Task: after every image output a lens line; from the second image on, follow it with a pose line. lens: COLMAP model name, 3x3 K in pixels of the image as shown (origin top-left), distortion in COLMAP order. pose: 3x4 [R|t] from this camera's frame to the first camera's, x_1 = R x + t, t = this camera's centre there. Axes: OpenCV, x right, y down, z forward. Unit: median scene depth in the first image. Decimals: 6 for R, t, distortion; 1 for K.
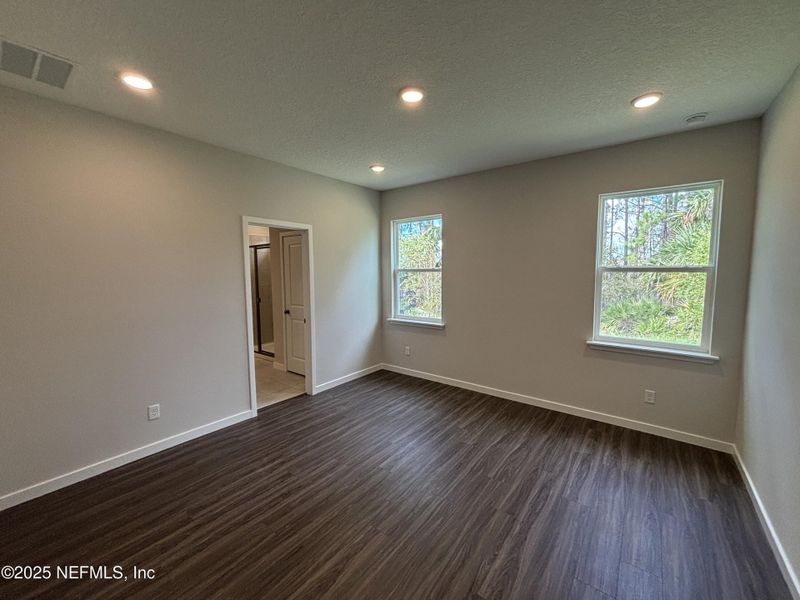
lens RADIAL K [[349.8, 0, 380.7], [0, 349.8, 294.4], [0, 0, 1]] dist [0.000355, 0.000038]
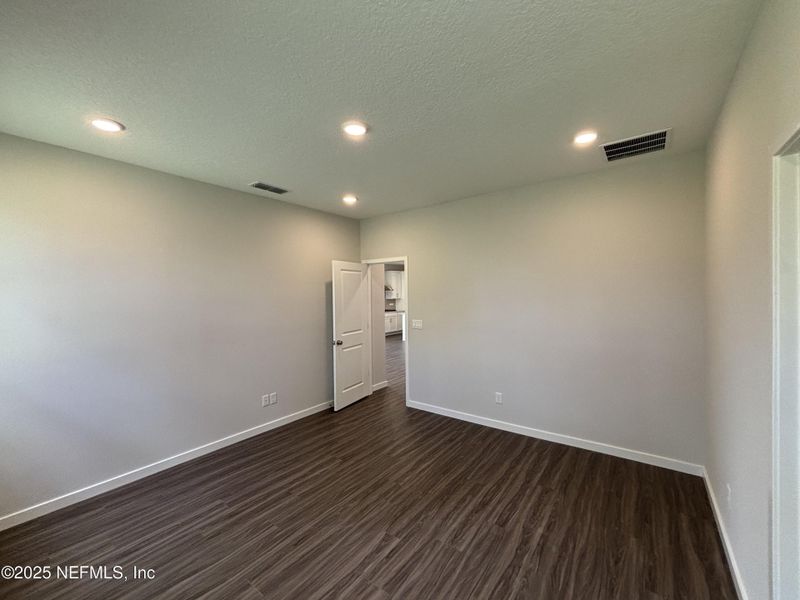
lens RADIAL K [[329.0, 0, 400.0], [0, 329.0, 300.0], [0, 0, 1]] dist [0.000051, -0.000146]
pose [[-0.997782, 0.019460, -0.063659, 0.035103], [0.013926, 0.996176, 0.086256, -0.133212], [0.065094, 0.085178, -0.994237, 1.852595]]
